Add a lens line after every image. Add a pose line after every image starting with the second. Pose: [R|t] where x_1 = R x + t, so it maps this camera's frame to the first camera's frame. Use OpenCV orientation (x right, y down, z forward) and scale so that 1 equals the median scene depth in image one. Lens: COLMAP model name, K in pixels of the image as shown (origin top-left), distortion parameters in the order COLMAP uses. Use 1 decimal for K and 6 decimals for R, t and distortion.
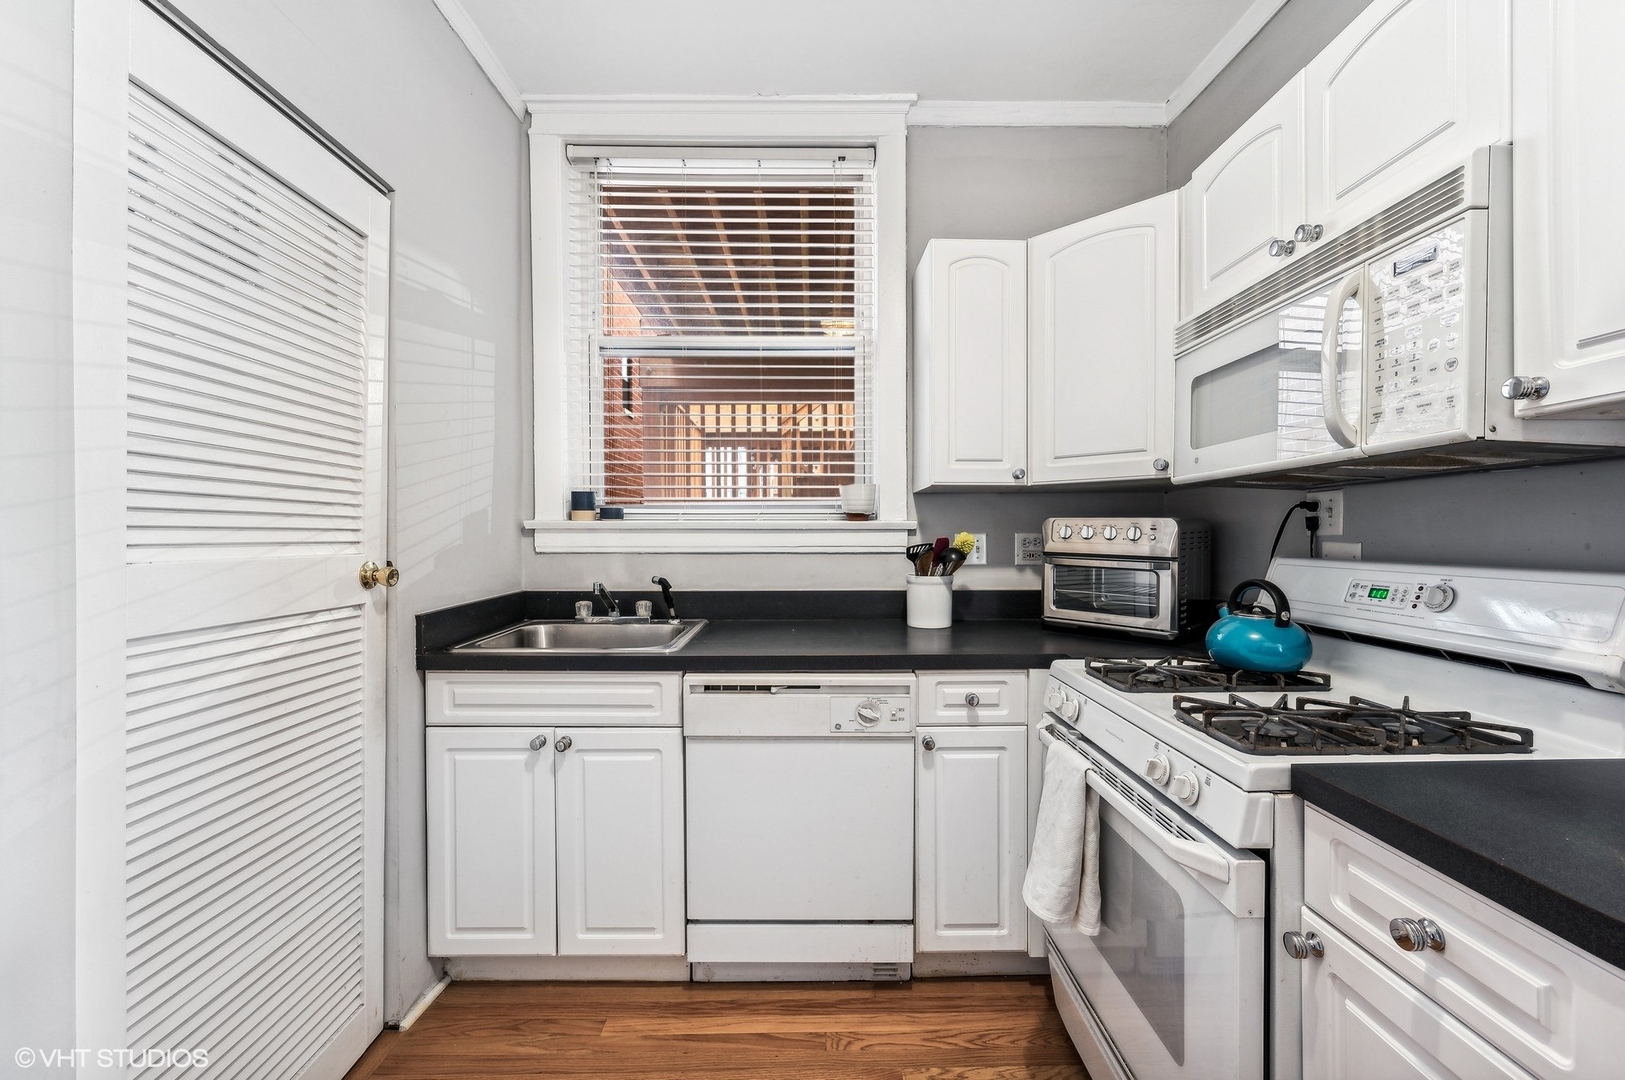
lens RADIAL K [[658.7, 0, 818.6], [0, 658.7, 539.2], [0, 0, 1]] dist [-0.000279, -0.000515]
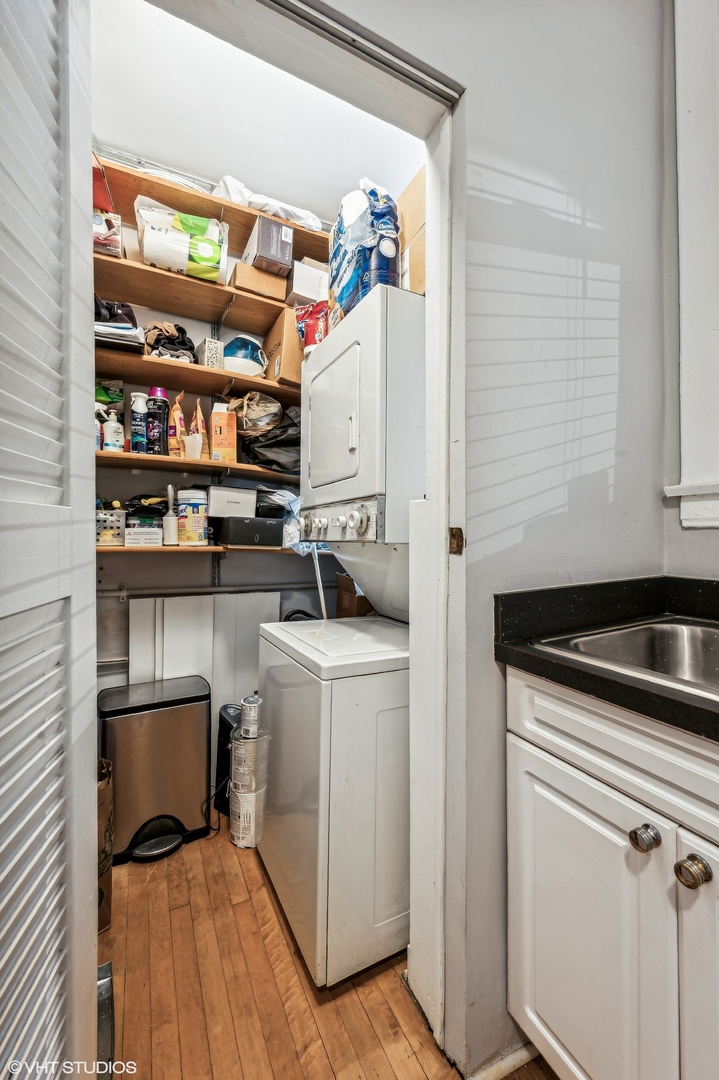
lens RADIAL K [[433.2, 0, 362.3], [0, 433.2, 534.6], [0, 0, 1]] dist [-0.002149, -0.000234]
pose [[0.438155, 0.001839, -0.898897, -0.173115], [-0.003667, 0.999993, 0.000259, 0.036652], [0.898892, 0.003183, 0.438159, 0.547711]]
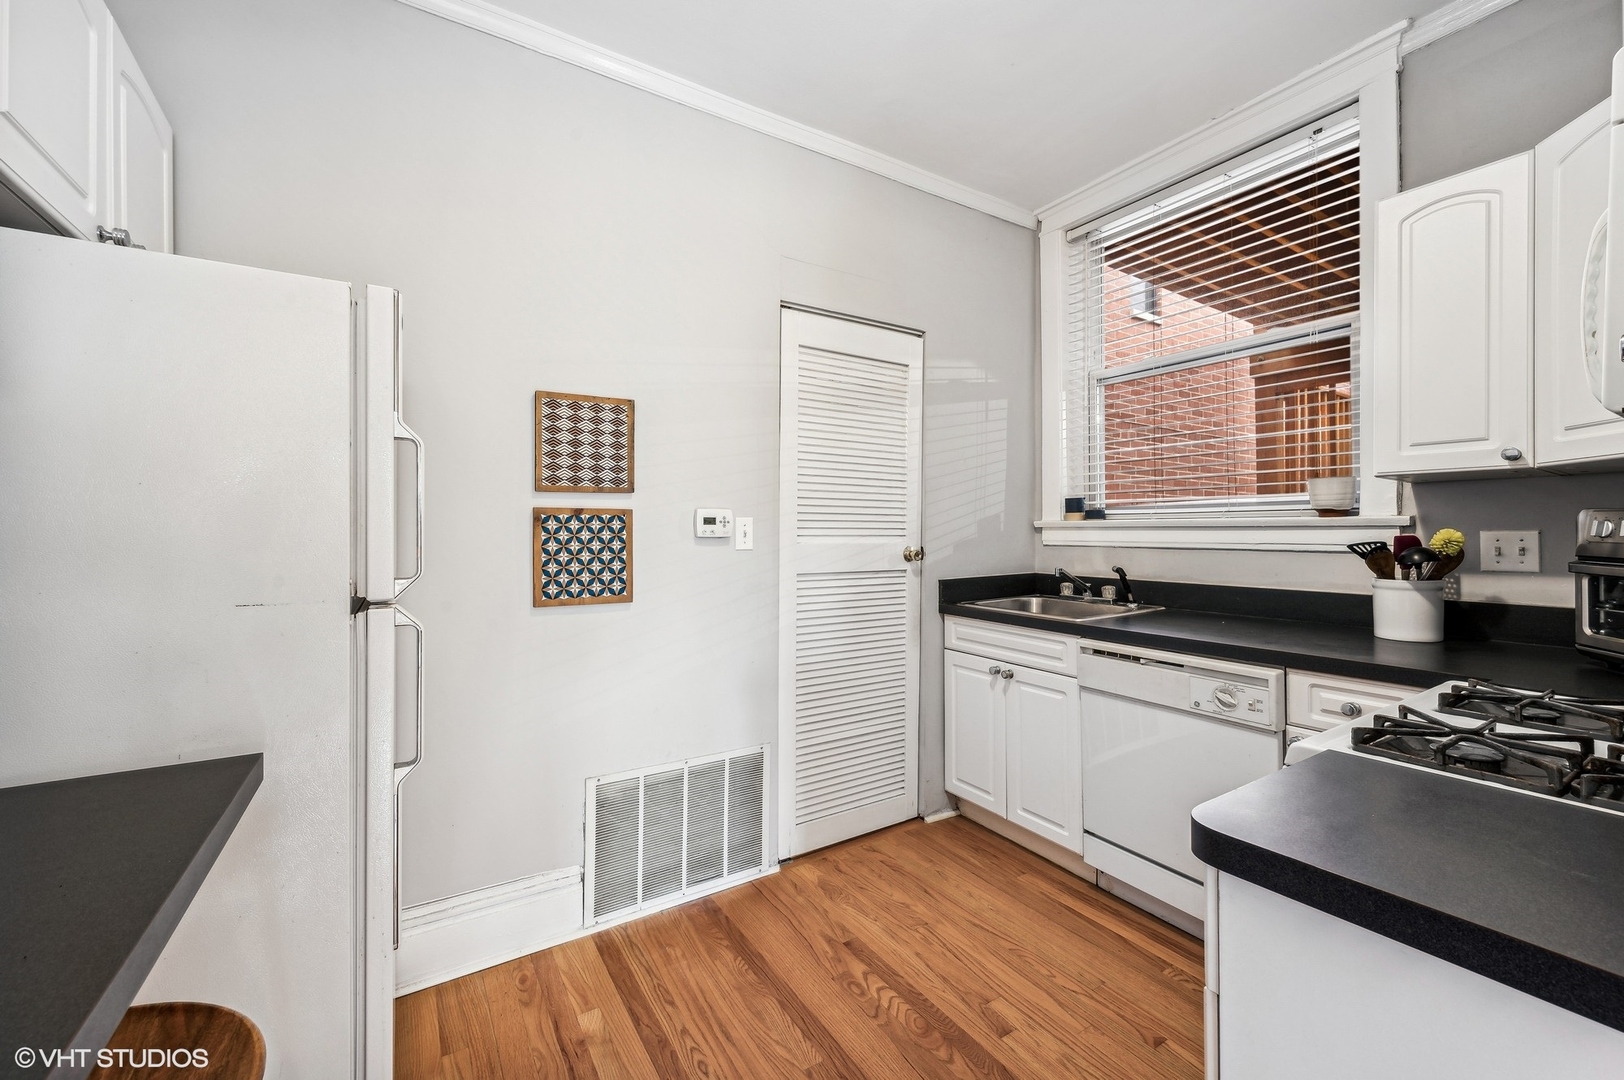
lens RADIAL K [[641.5, 0, 813.9], [0, 641.5, 530.4], [0, 0, 1]] dist [0.000786, -0.000157]
pose [[0.526354, -0.000721, -0.850265, 0.539398], [-0.007348, 0.999958, -0.005397, 0.001413], [0.850234, 0.009089, 0.526327, -0.109558]]
